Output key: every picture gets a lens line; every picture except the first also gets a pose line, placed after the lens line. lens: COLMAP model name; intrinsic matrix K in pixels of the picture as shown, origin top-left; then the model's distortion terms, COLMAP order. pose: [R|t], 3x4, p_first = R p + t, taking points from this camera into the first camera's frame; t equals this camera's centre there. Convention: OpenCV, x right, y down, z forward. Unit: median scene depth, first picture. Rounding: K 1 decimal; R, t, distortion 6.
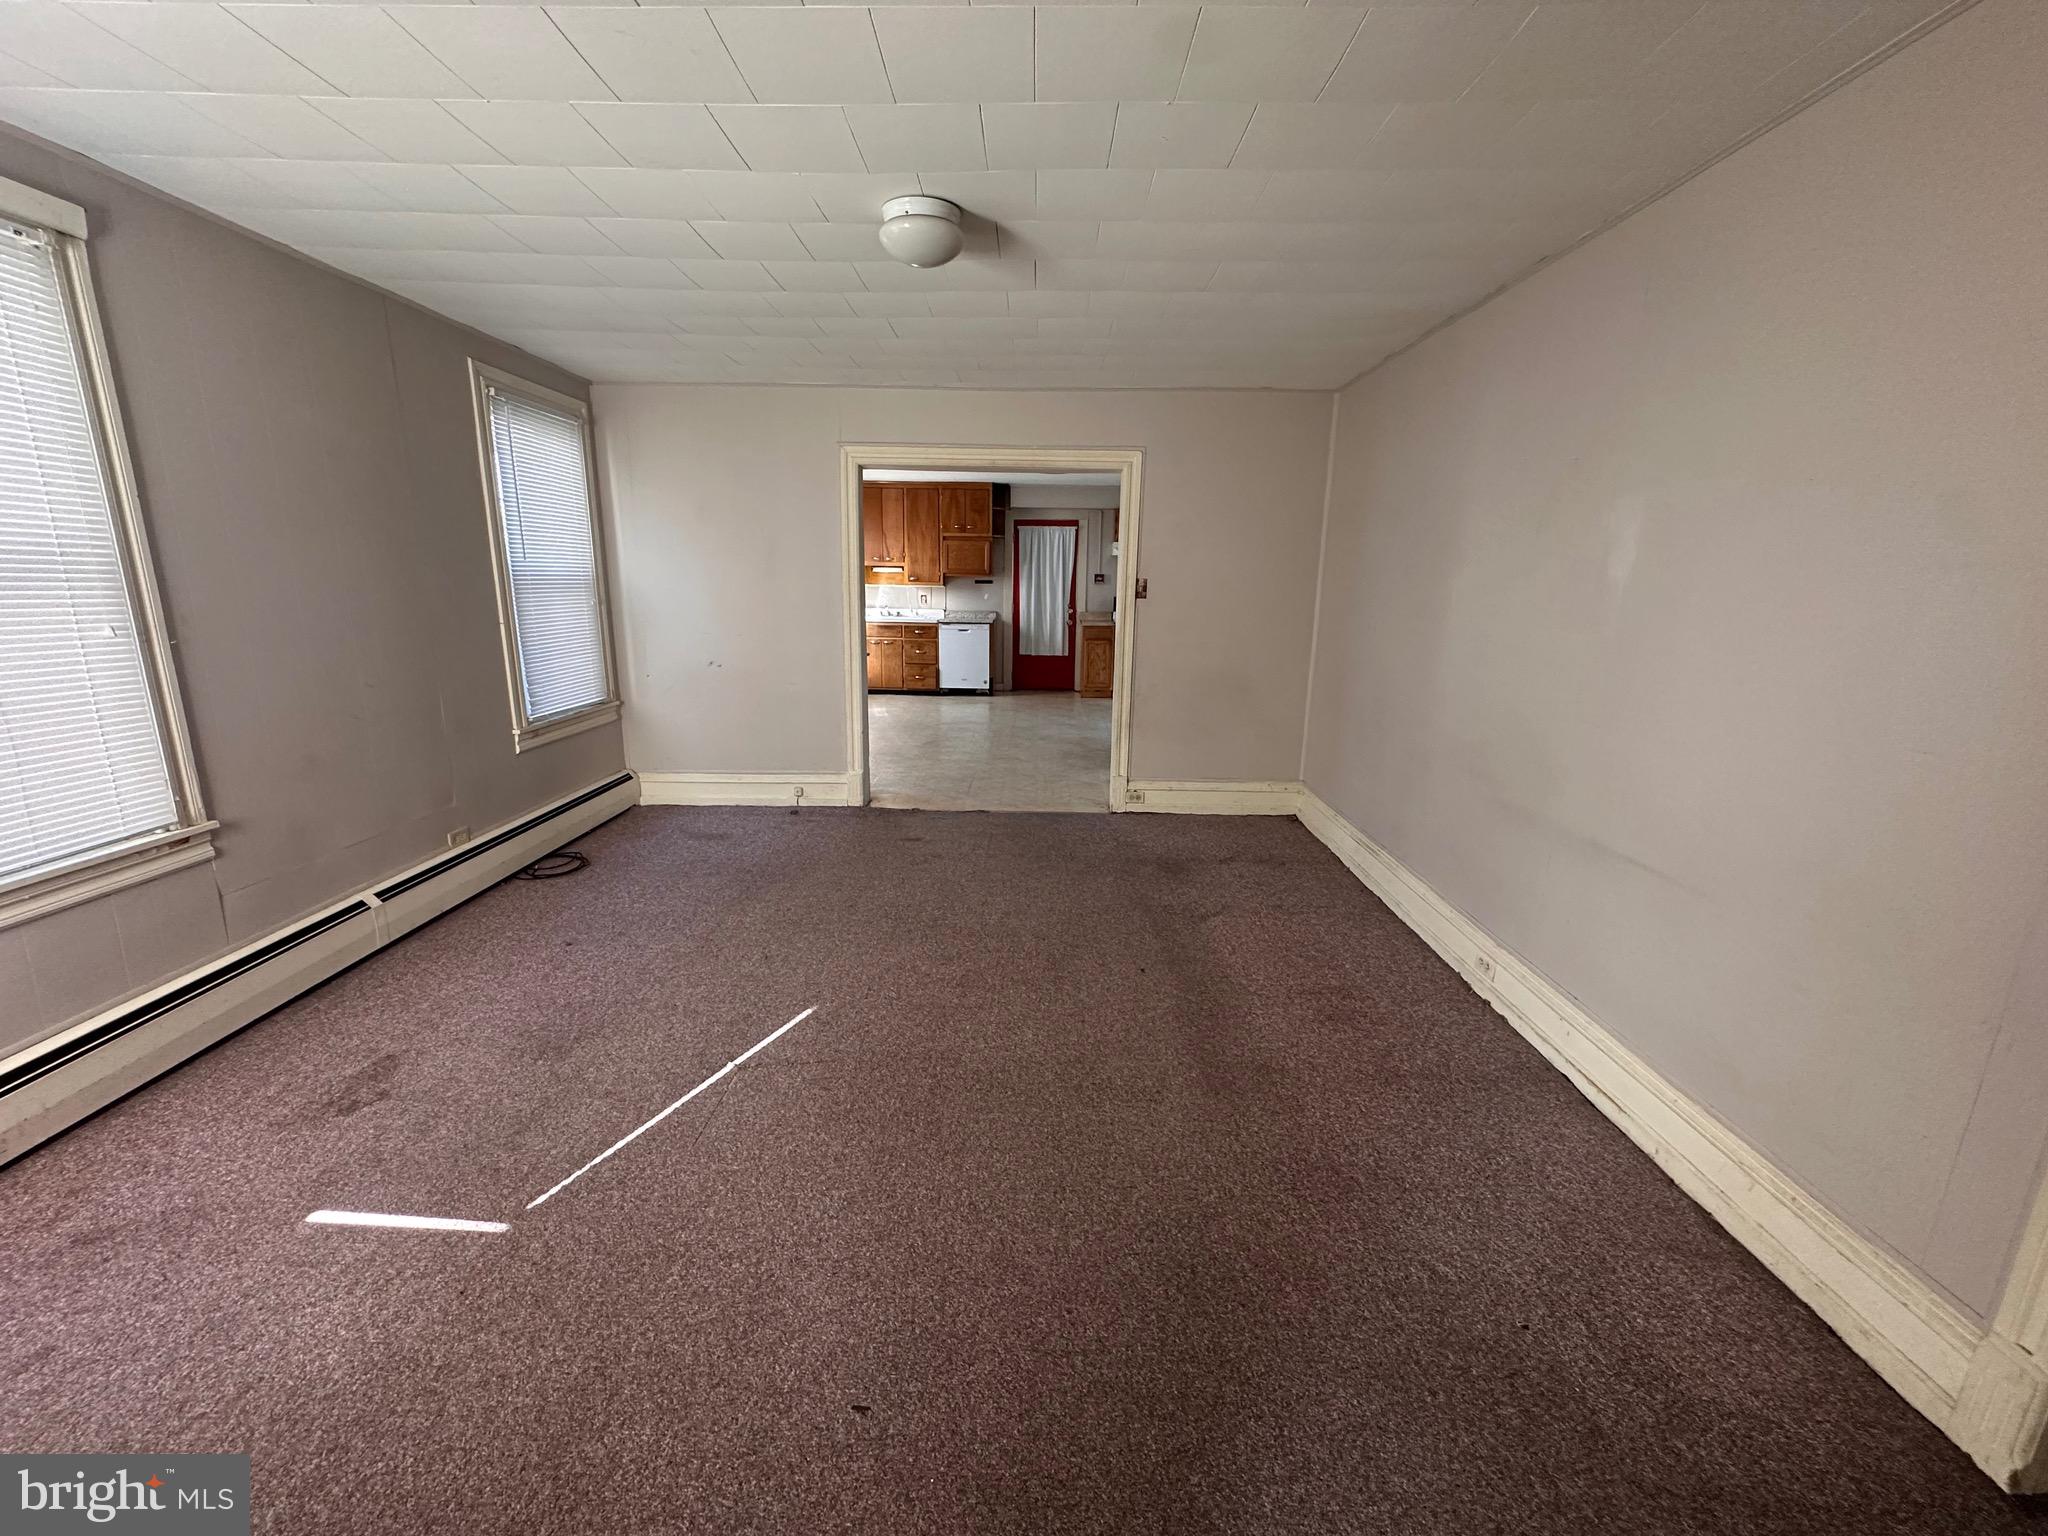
lens RADIAL K [[813.9, 0, 1024.0], [0, 813.9, 768.0], [0, 0, 1]] dist [0.002471, 0.000144]
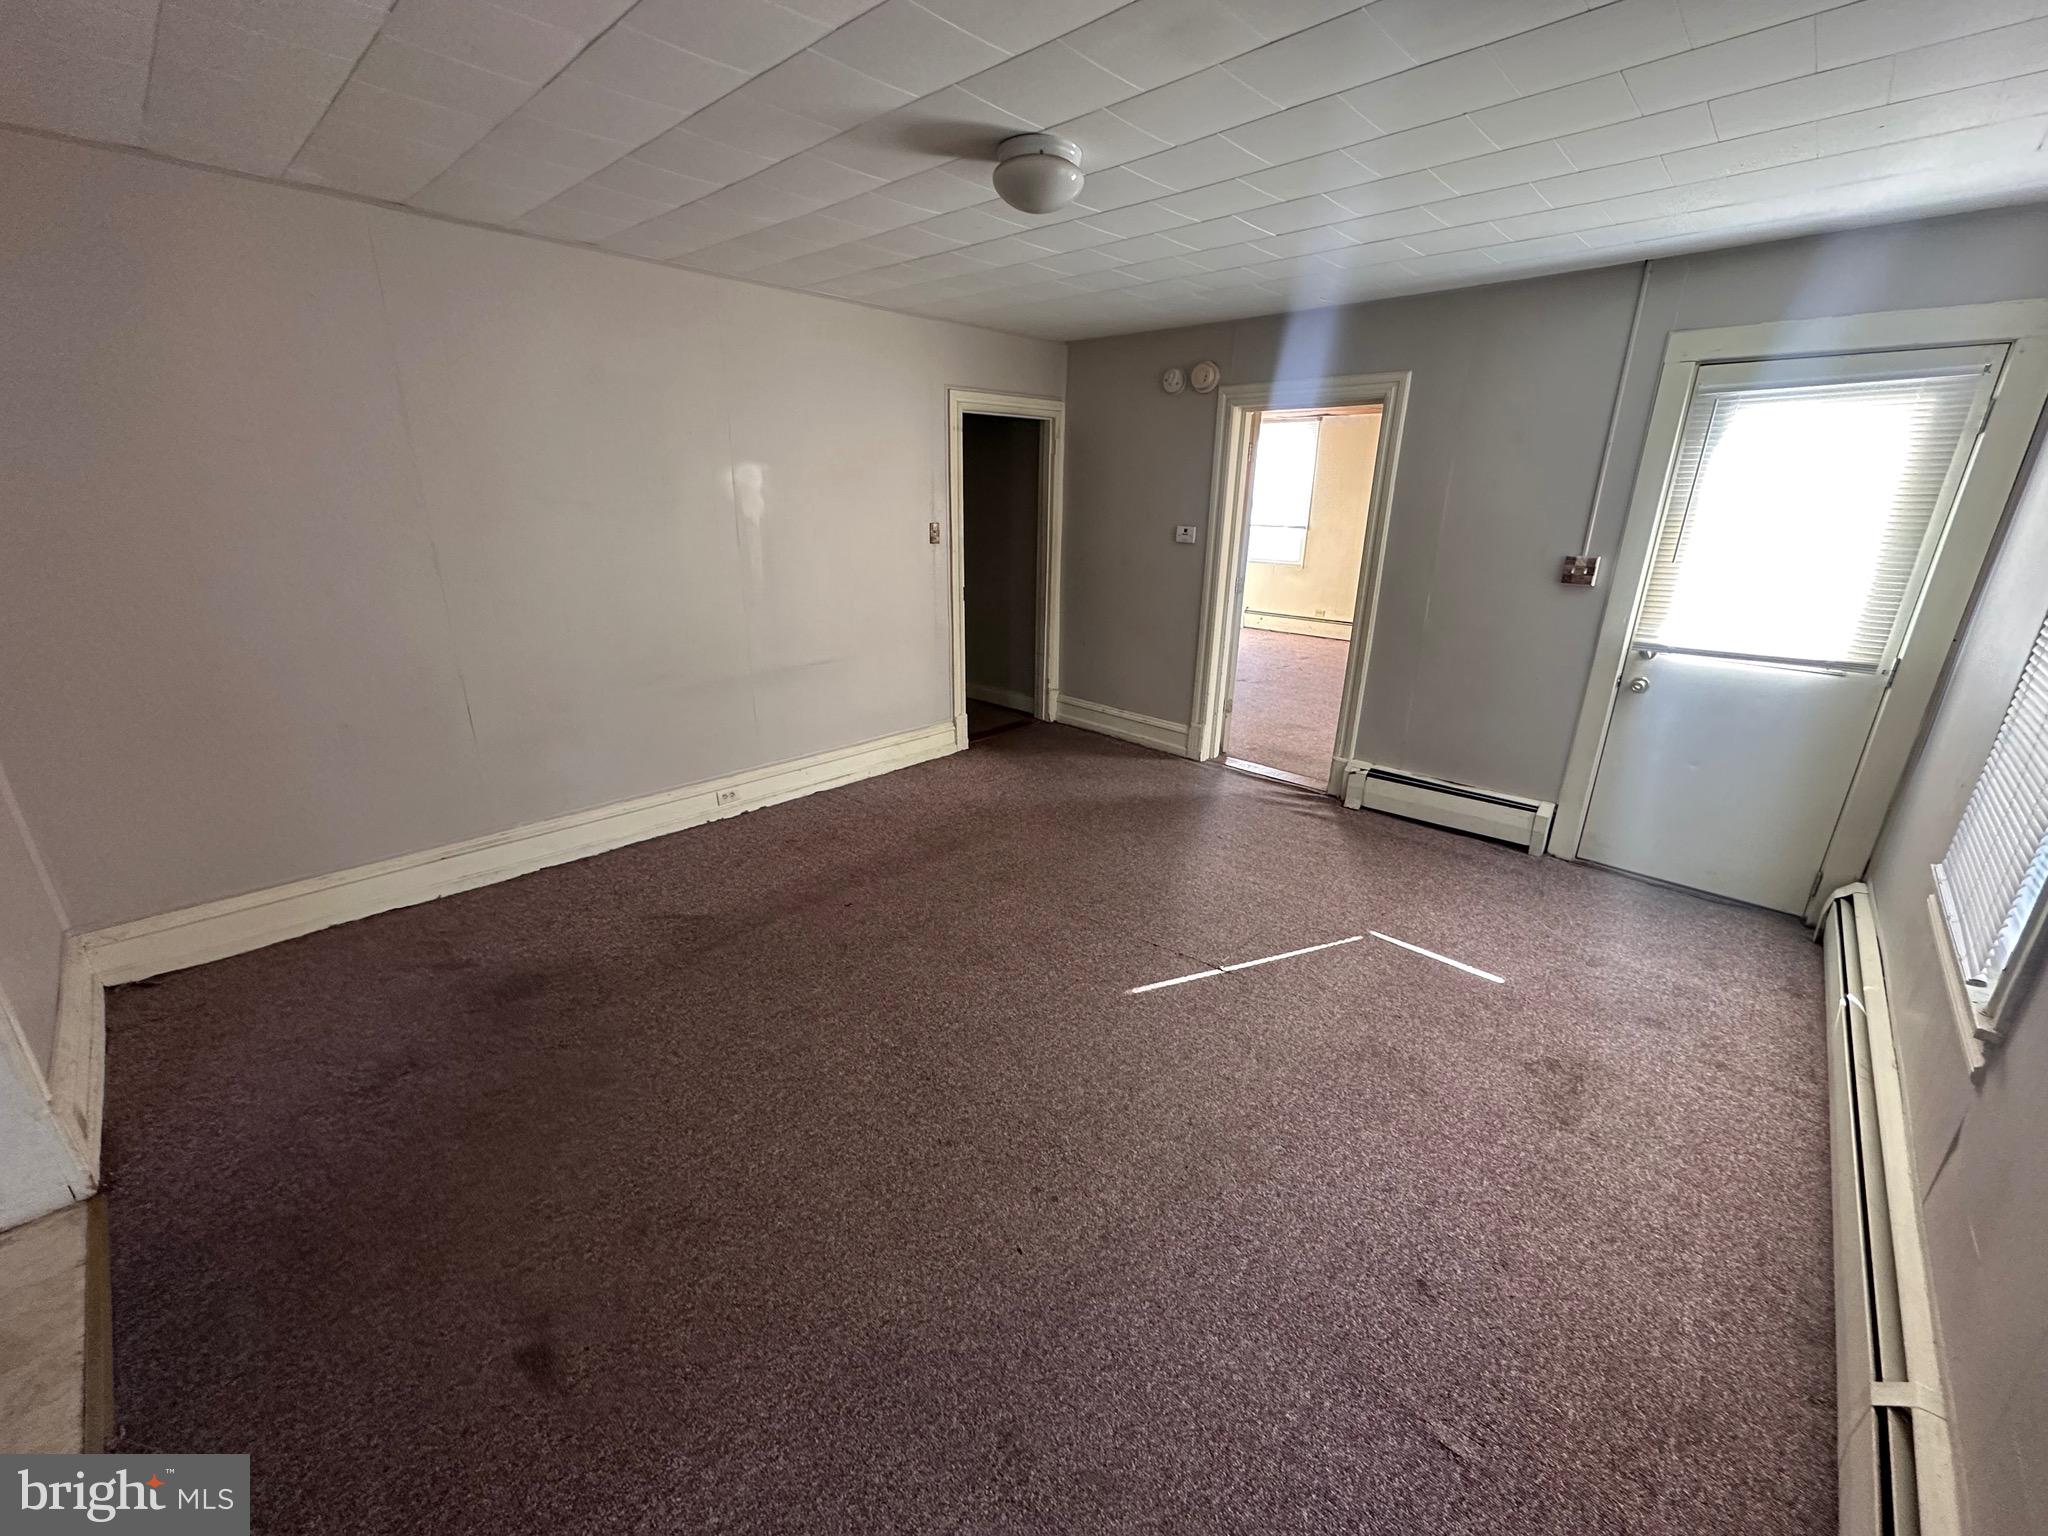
lens RADIAL K [[813.9, 0, 1024.0], [0, 813.9, 768.0], [0, 0, 1]] dist [0.002471, 0.000144]
pose [[-0.740134, -0.238100, 0.628896, -0.765310], [0.131091, 0.866188, 0.482218, -0.459470], [-0.659558, 0.439348, -0.609882, 1.666326]]
